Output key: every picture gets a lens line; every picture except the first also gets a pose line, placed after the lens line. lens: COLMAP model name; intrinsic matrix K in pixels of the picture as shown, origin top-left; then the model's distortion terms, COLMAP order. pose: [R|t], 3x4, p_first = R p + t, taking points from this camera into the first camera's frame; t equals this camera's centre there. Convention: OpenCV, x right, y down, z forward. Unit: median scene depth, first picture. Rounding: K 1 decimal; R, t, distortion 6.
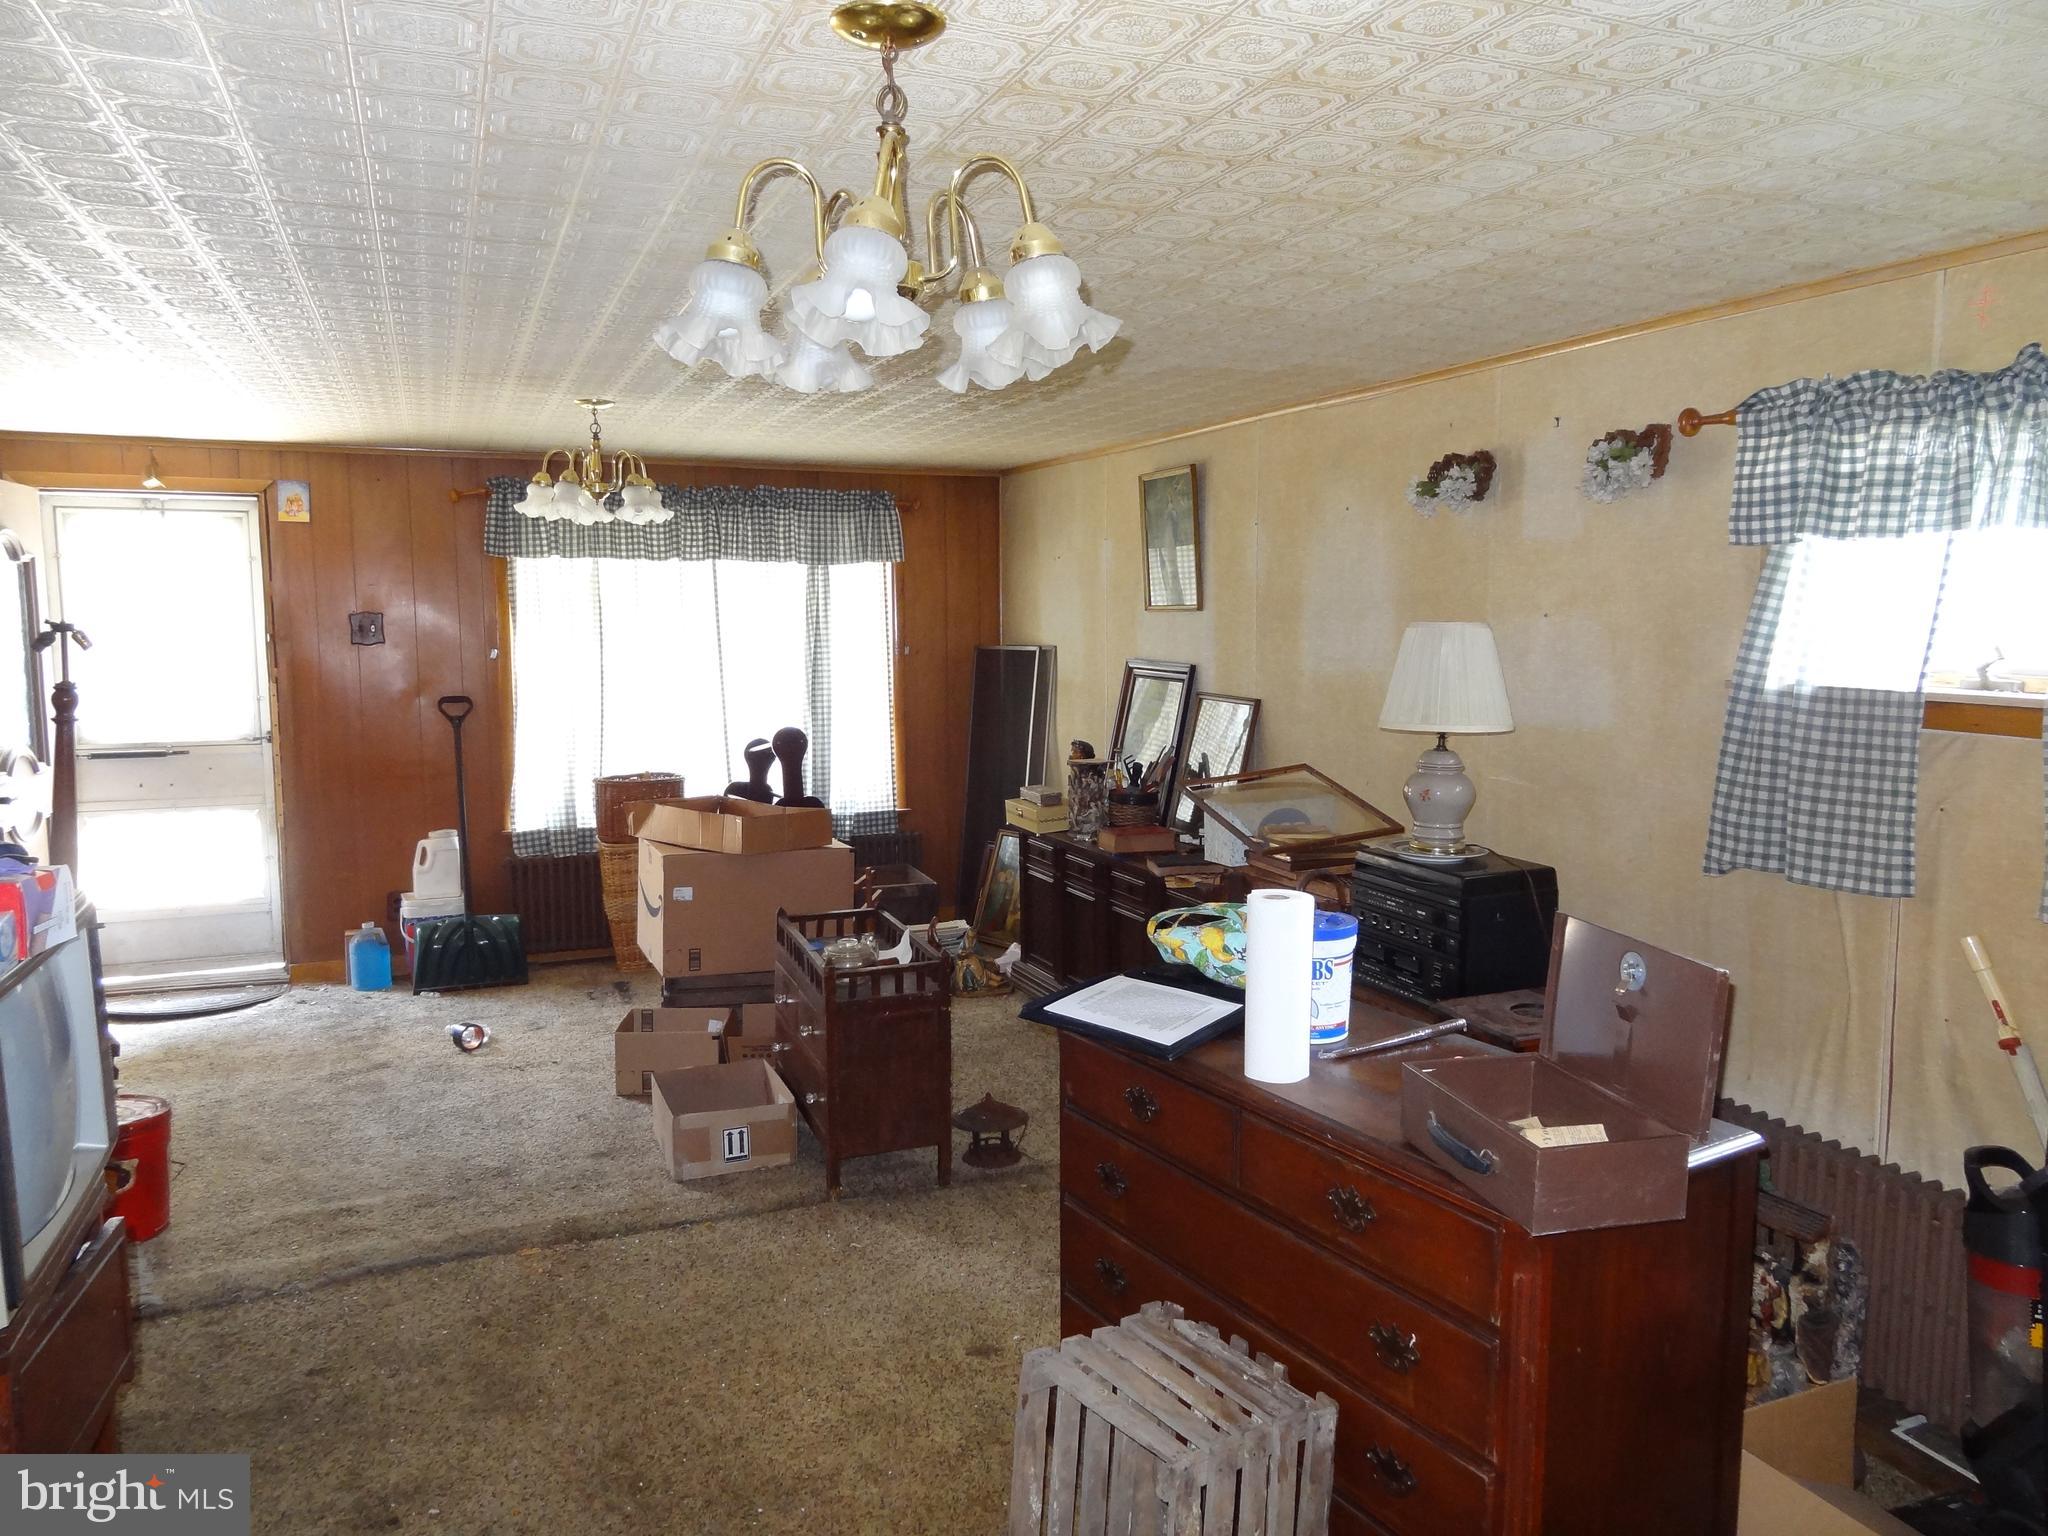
lens RADIAL K [[1436.1, 0, 1019.6], [0, 1436.1, 761.6], [0, 0, 1]] dist [-0.000436, 0.010116]
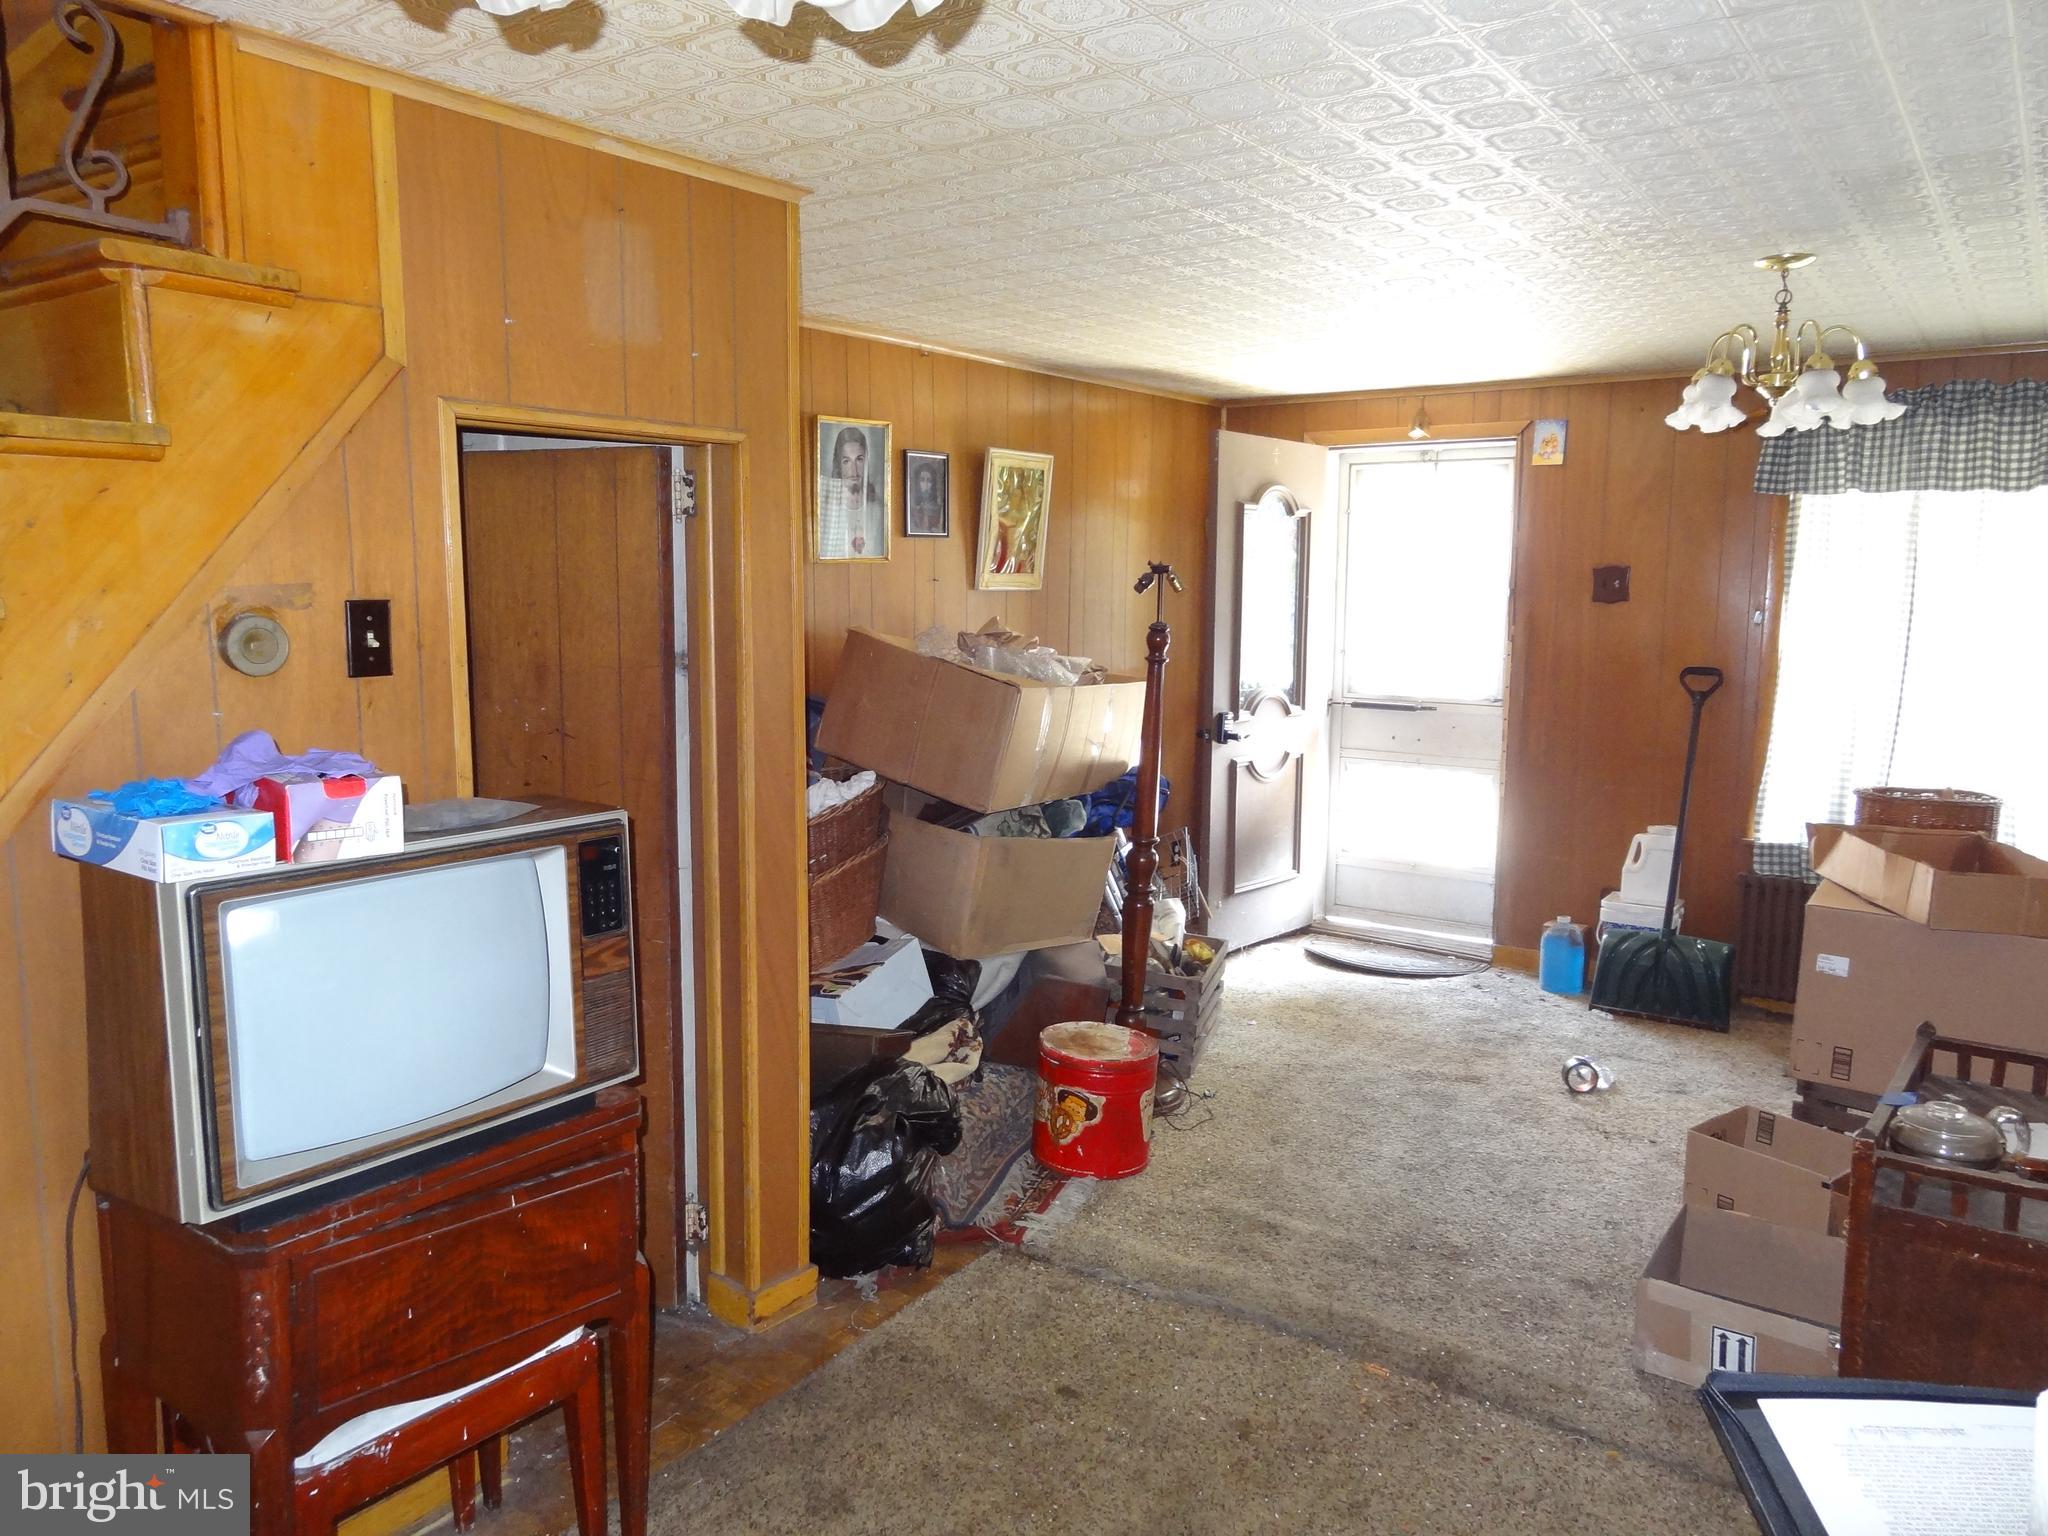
lens RADIAL K [[1436.1, 0, 1031.6], [0, 1436.1, 766.3], [0, 0, 1]] dist [-0.000436, 0.010116]
pose [[0.532044, 0.113996, -0.839008, 0.120945], [-0.096594, 0.992598, 0.073611, -0.015318], [0.841189, 0.041879, 0.539117, 0.283502]]
